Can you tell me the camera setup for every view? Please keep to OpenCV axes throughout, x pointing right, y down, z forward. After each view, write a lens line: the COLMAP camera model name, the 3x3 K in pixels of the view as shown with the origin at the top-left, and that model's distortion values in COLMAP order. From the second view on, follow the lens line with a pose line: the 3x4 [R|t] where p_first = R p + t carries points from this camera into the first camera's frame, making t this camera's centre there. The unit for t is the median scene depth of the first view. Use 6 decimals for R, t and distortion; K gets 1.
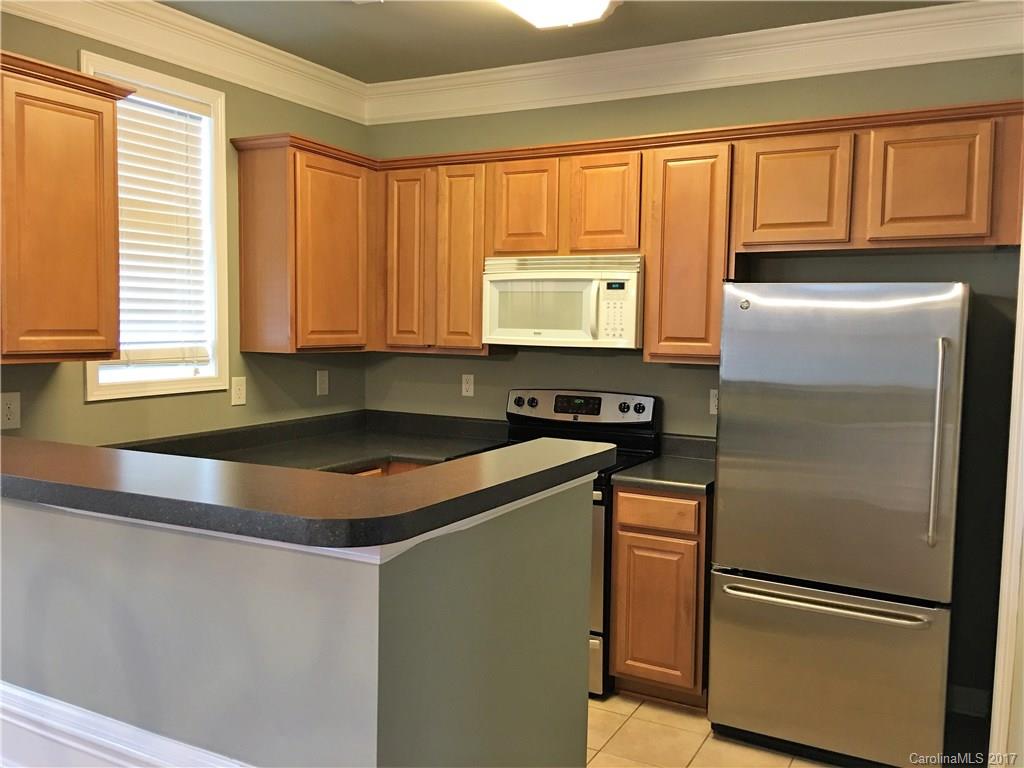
lens RADIAL K [[868.2, 0, 512.1], [0, 868.2, 383.3], [0, 0, 1]] dist [0.017262, -0.021061]
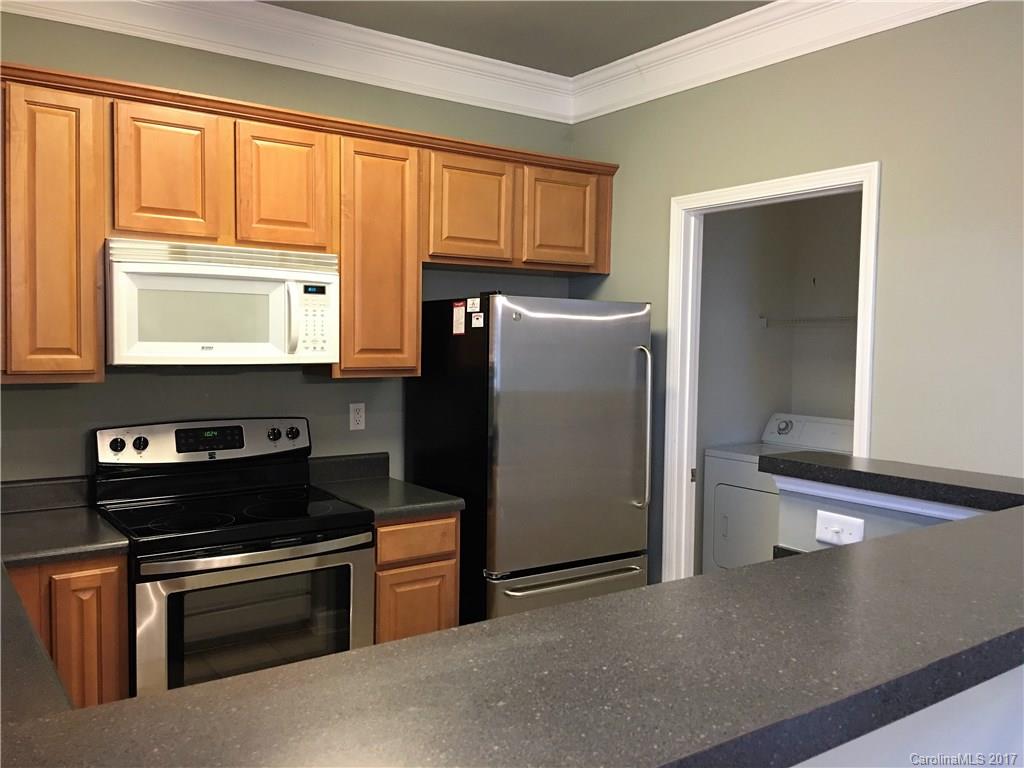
lens RADIAL K [[868.2, 0, 513.0], [0, 868.2, 385.9], [0, 0, 1]] dist [0.017262, -0.021061]
pose [[0.424356, -0.058527, 0.903602, -0.557208], [0.059927, 0.997536, 0.036468, -0.037584], [-0.903510, 0.038675, 0.426818, 0.463261]]
